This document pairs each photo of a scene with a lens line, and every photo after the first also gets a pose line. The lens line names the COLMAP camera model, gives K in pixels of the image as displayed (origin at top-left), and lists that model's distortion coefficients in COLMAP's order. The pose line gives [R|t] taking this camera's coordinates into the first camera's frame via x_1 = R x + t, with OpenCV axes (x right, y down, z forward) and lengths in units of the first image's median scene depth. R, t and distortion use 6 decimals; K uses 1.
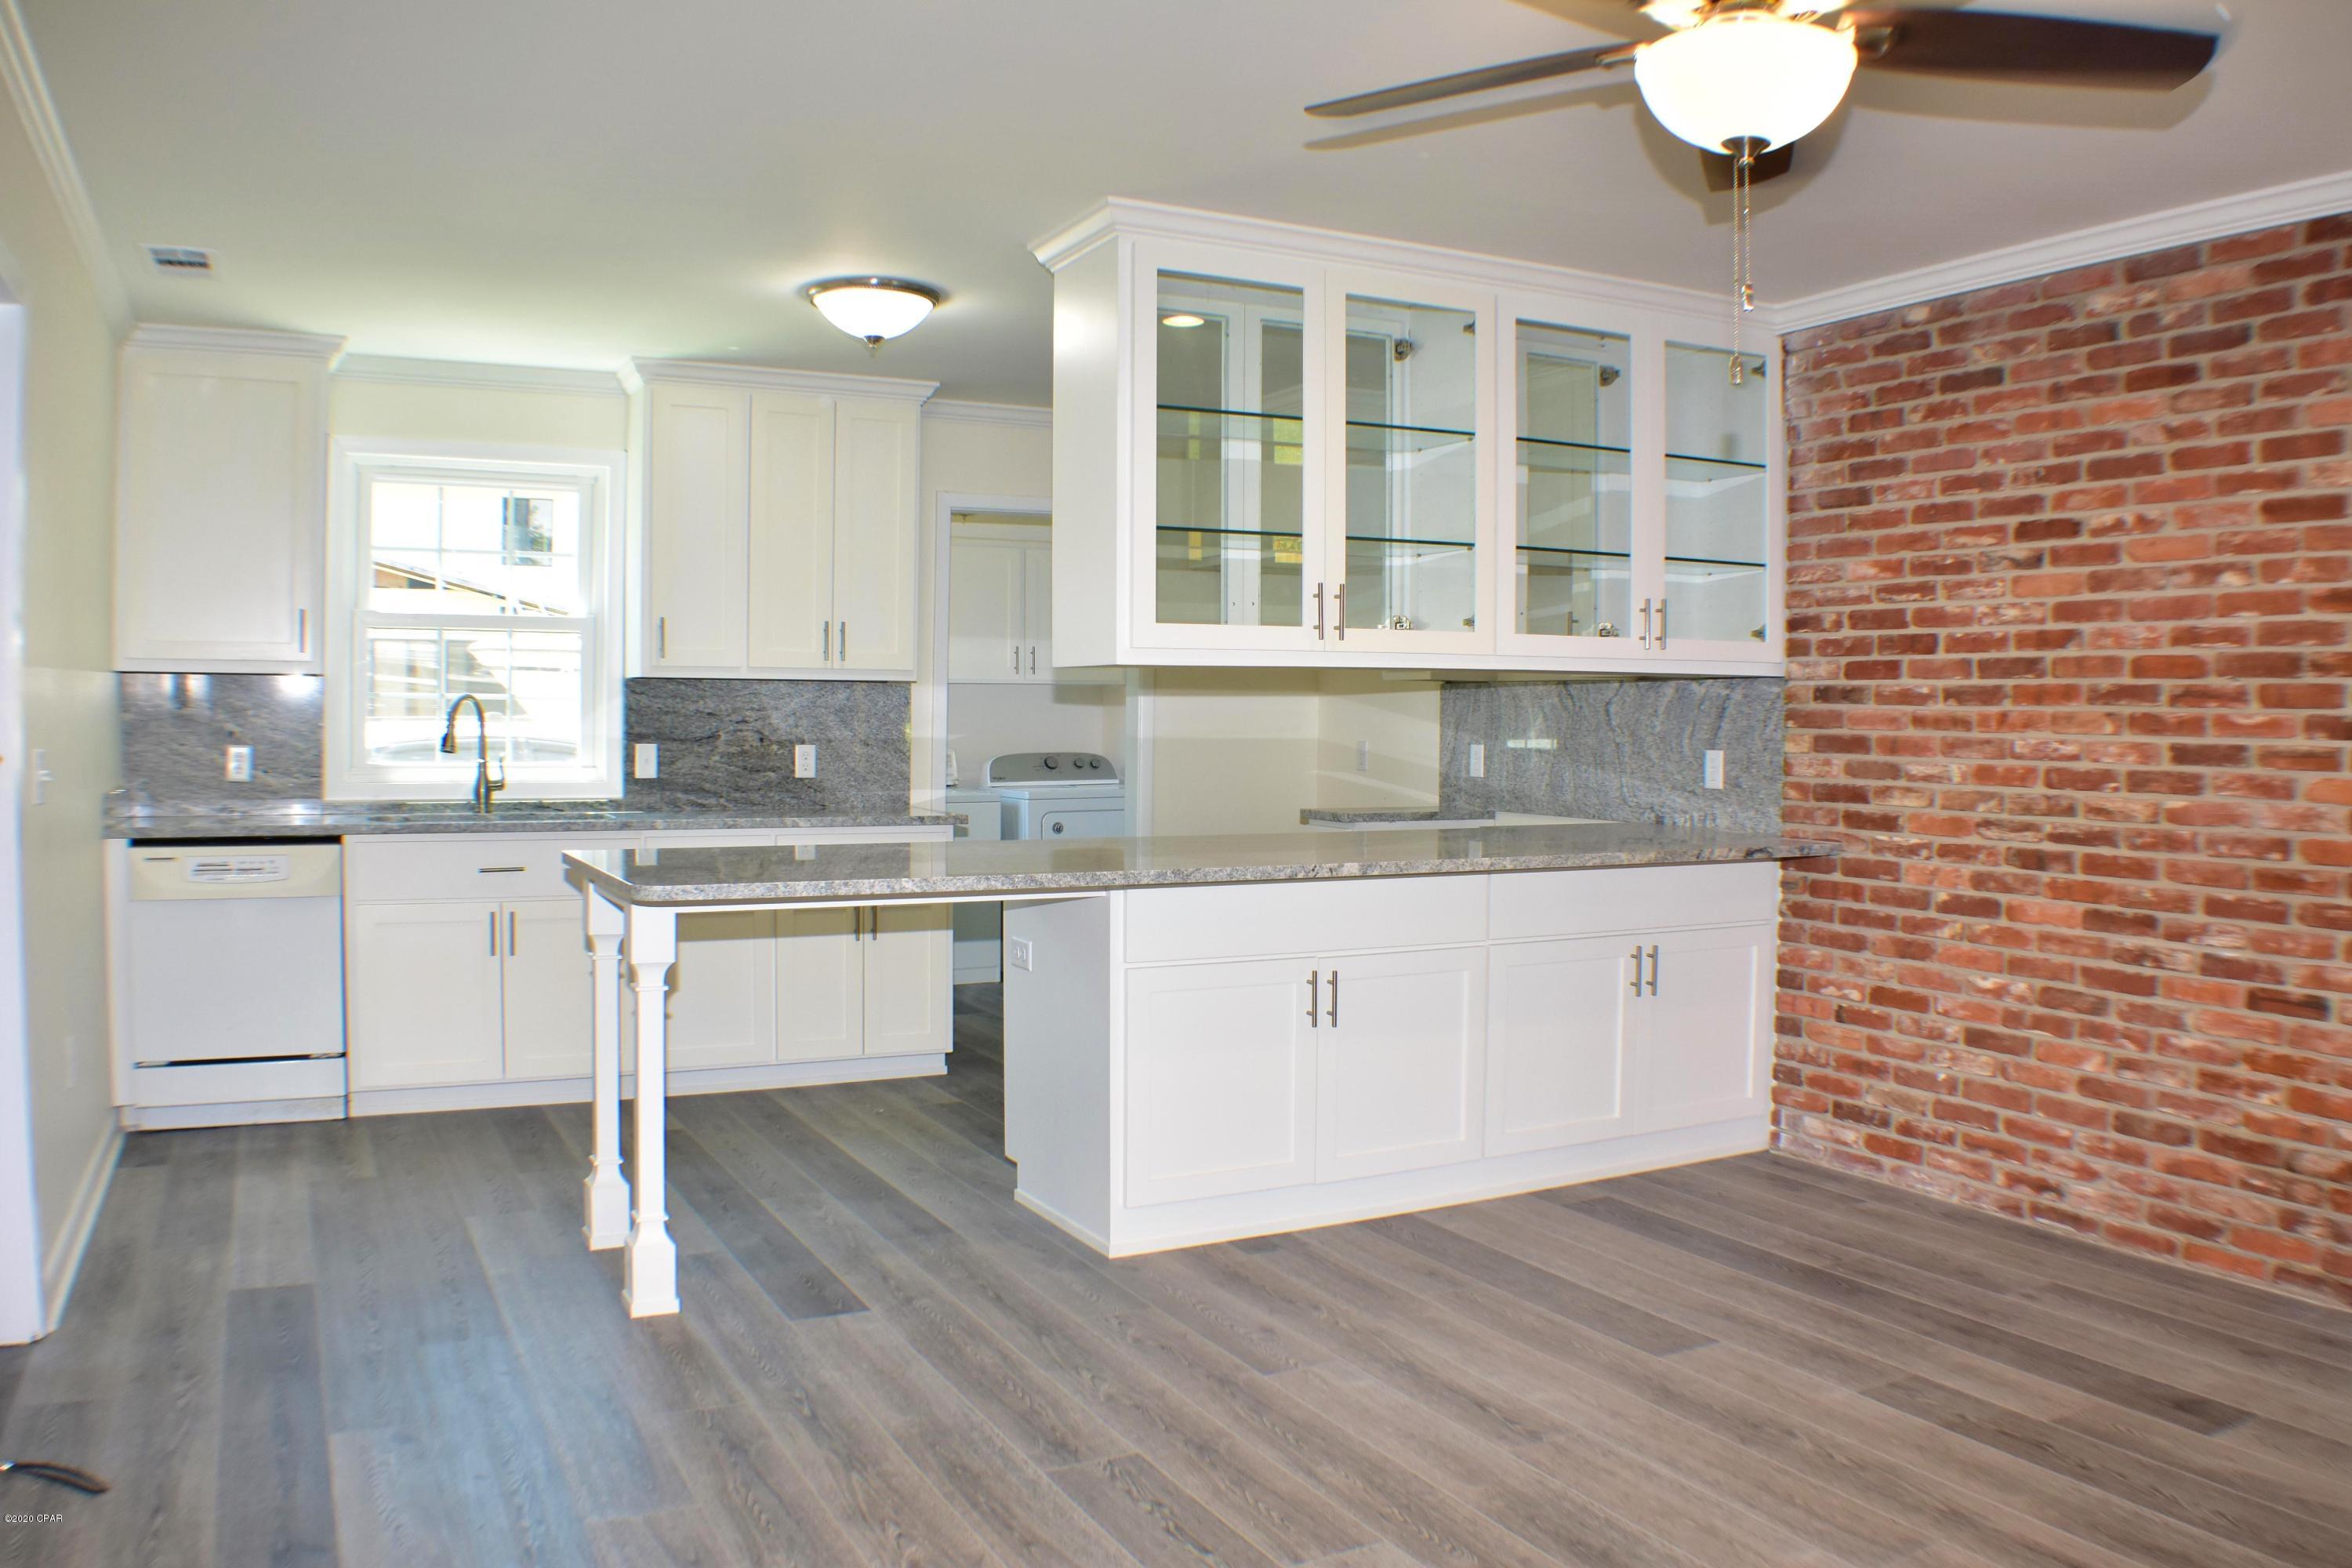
lens RADIAL K [[1768.9, 0, 1183.2], [0, 1768.9, 774.3], [0, 0, 1]] dist [-0.168167, 0.043086]
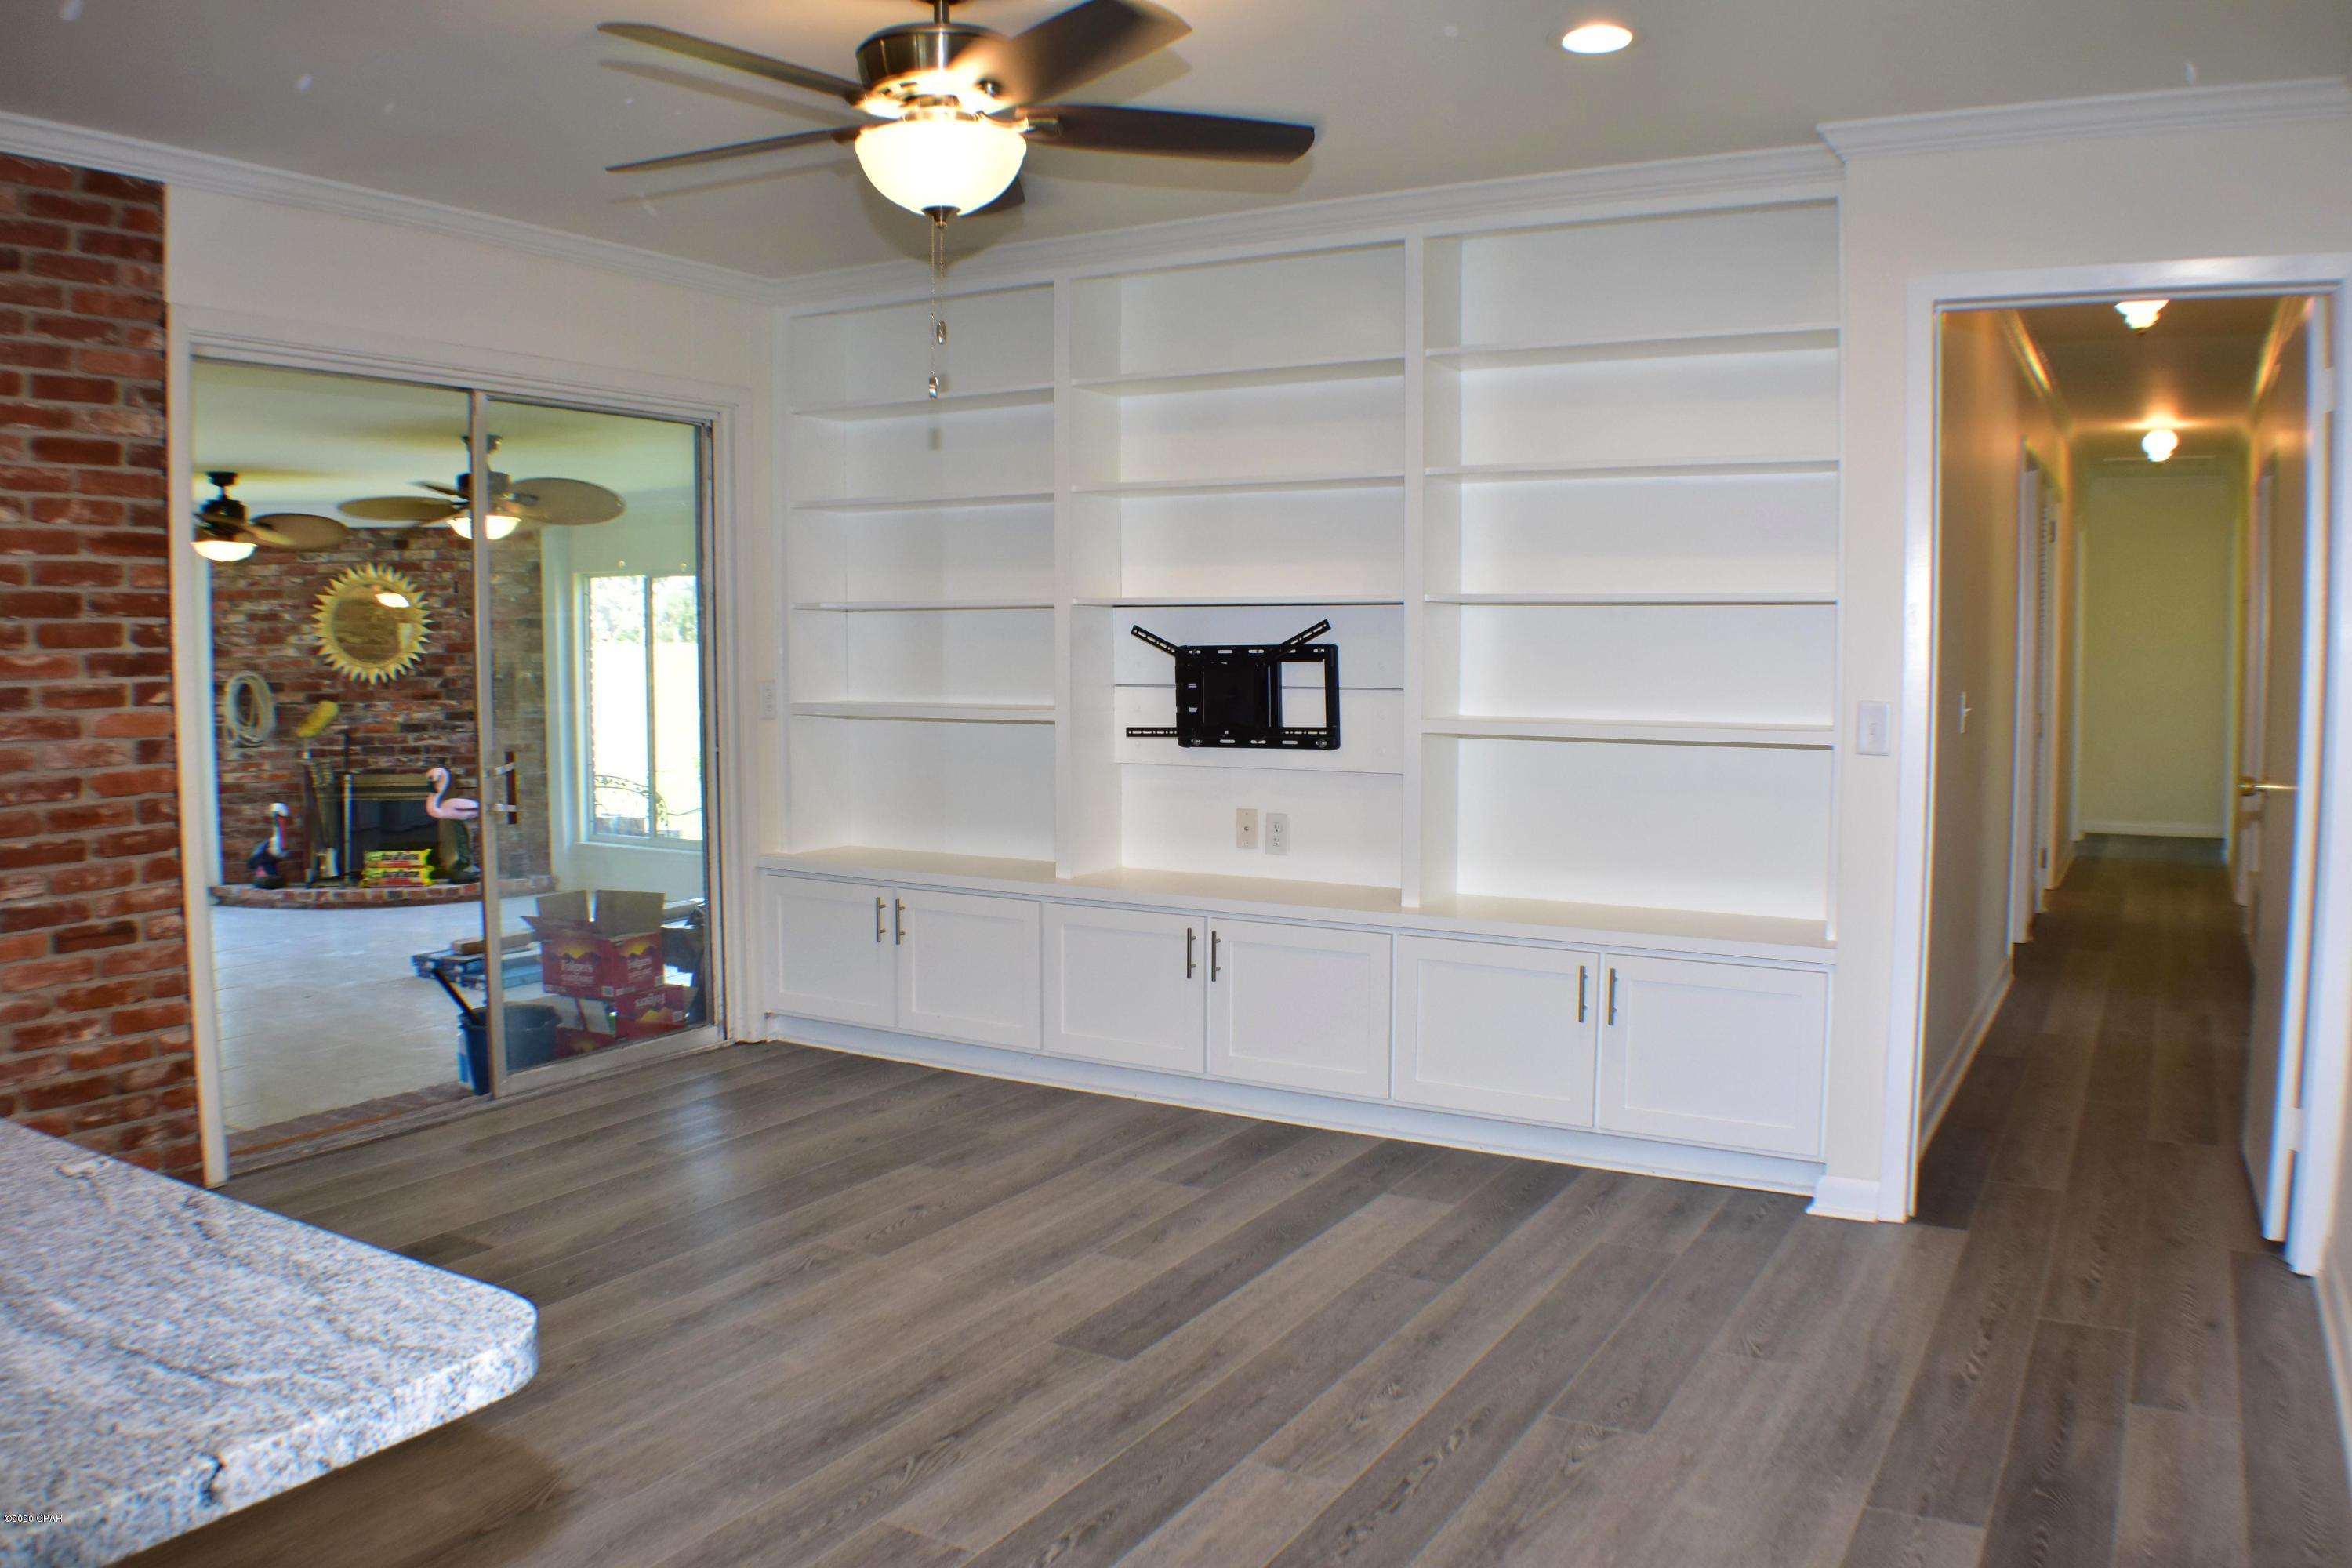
lens RADIAL K [[1768.9, 0, 1183.2], [0, 1768.9, 774.3], [0, 0, 1]] dist [-0.168167, 0.043086]
pose [[-0.528487, -0.074017, 0.845708, -0.467560], [0.029136, 0.994024, 0.105205, -0.042180], [-0.848441, 0.080240, -0.523172, 0.817449]]
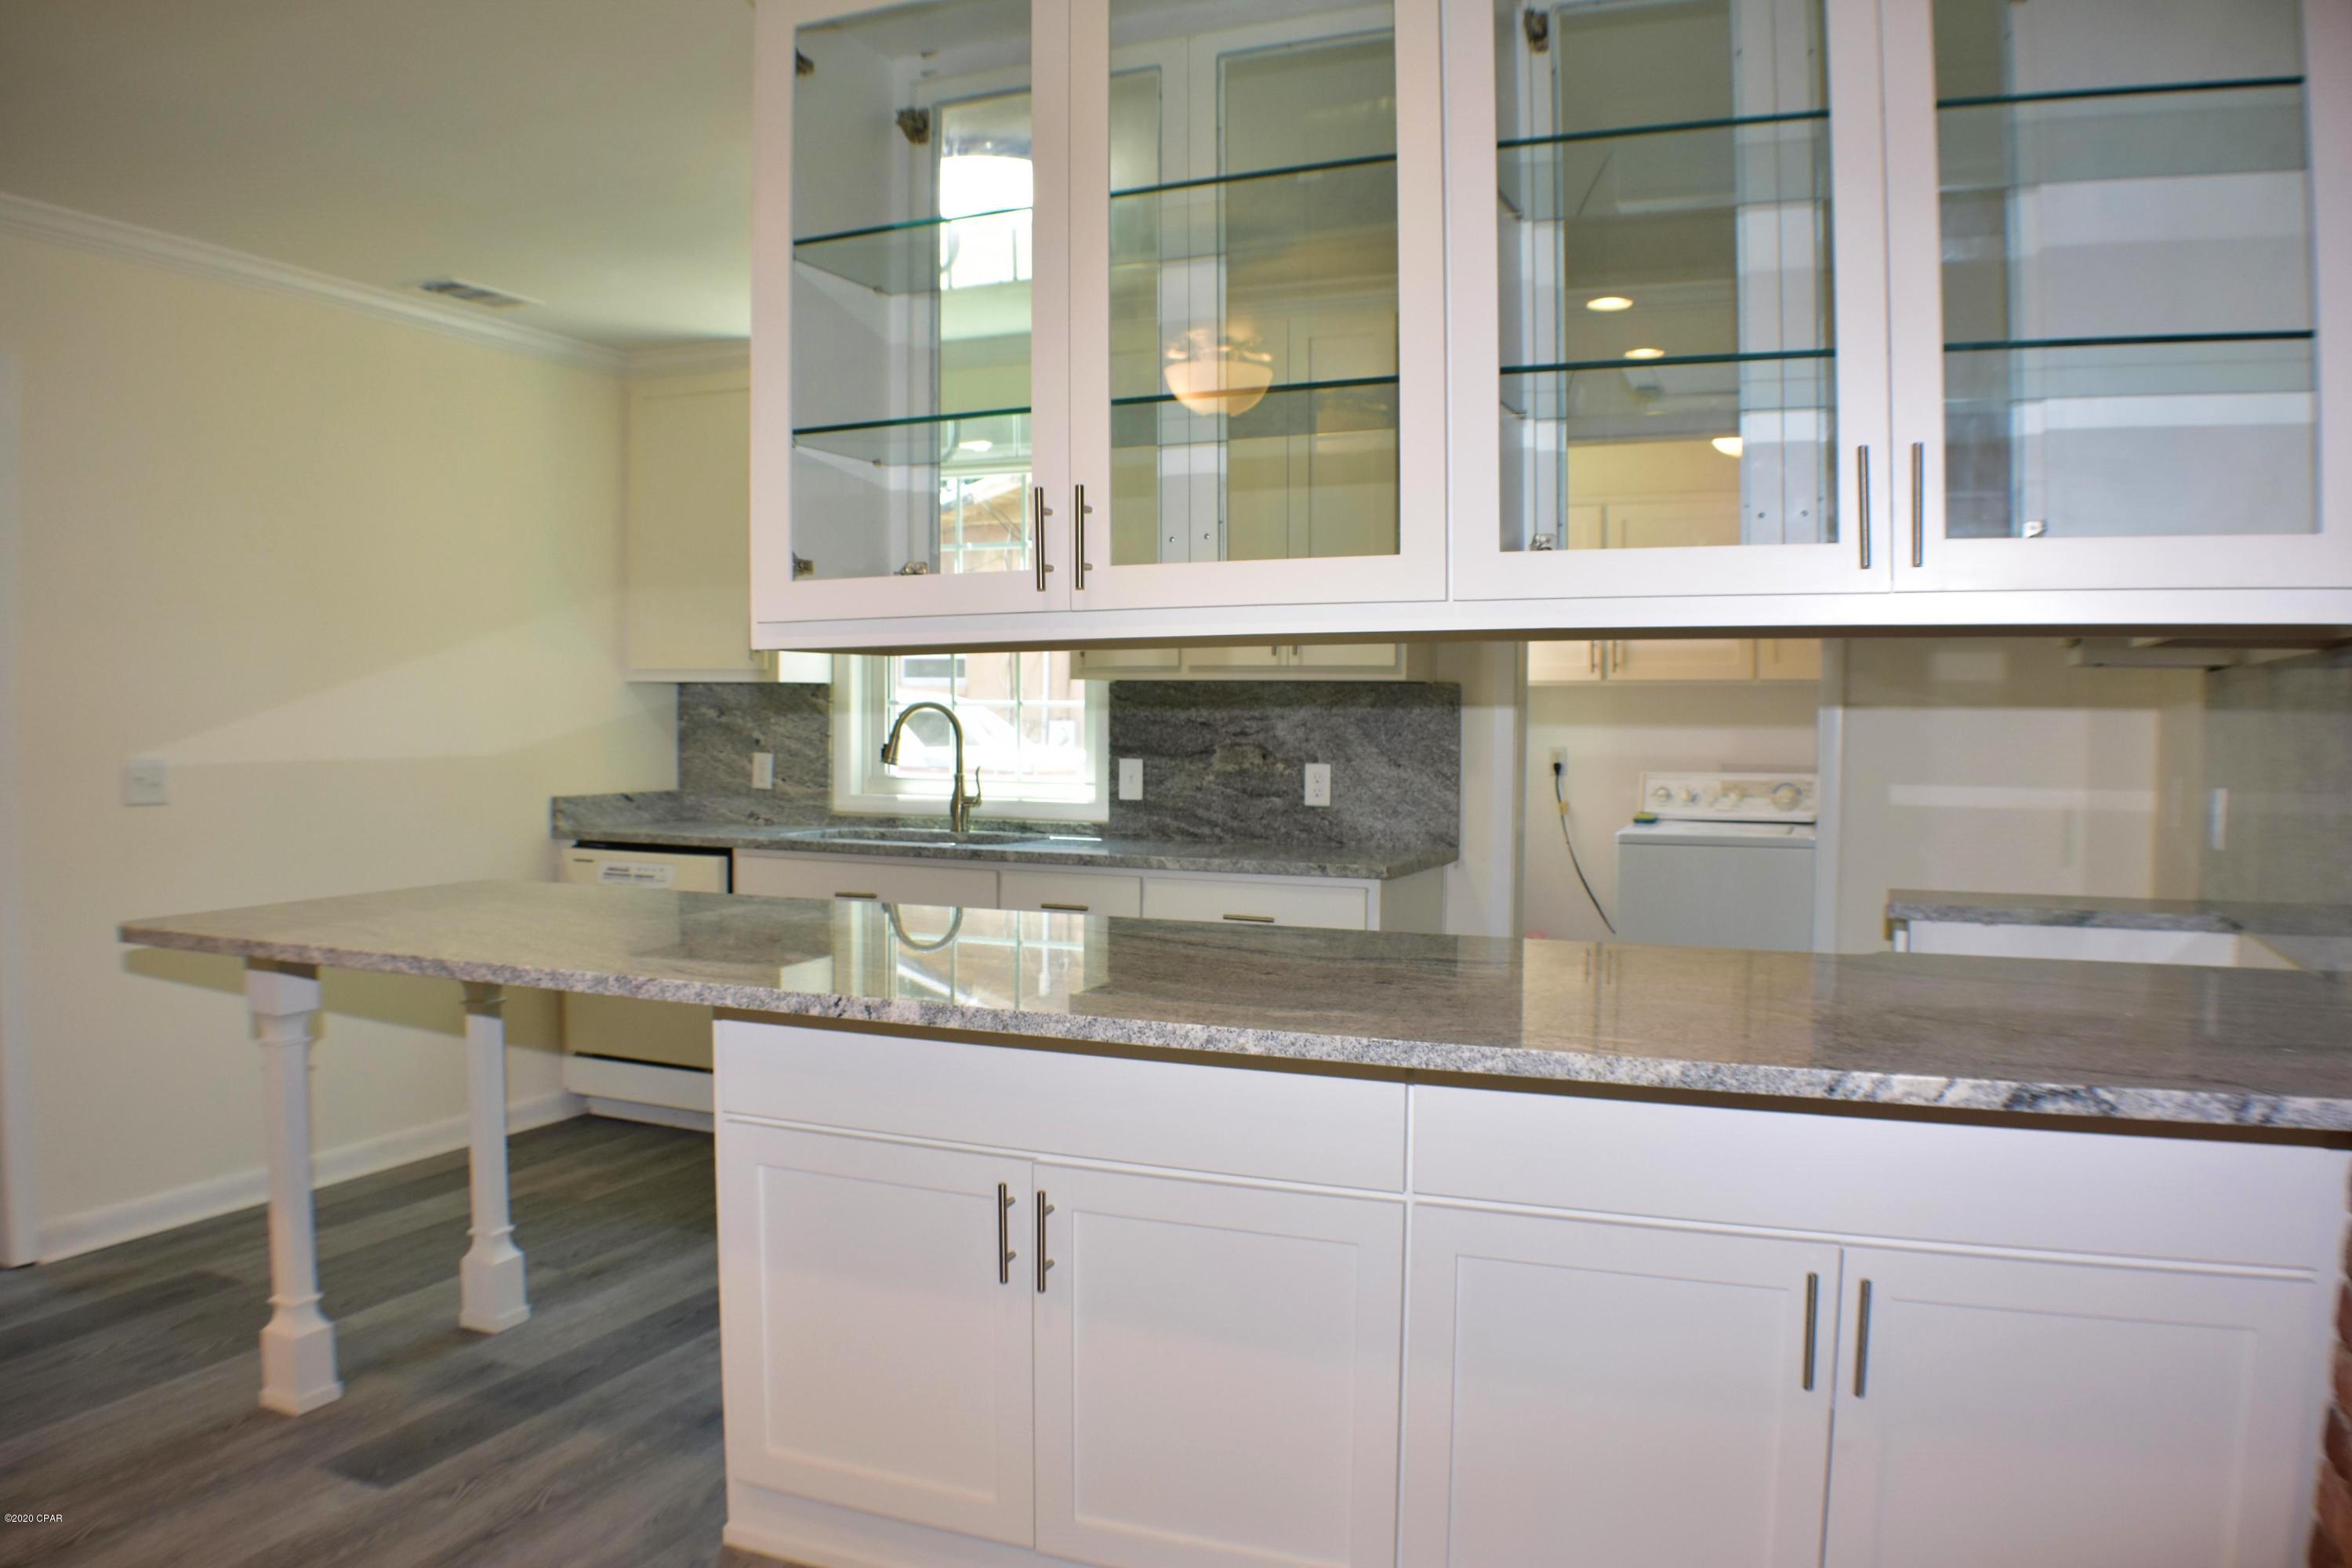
lens RADIAL K [[1768.9, 0, 1183.2], [0, 1768.9, 774.3], [0, 0, 1]] dist [-0.168167, 0.043086]
pose [[0.634737, 0.022241, -0.772408, 0.535599], [-0.026504, 0.999624, 0.007003, -0.024242], [0.772274, 0.016027, 0.635088, 0.686265]]
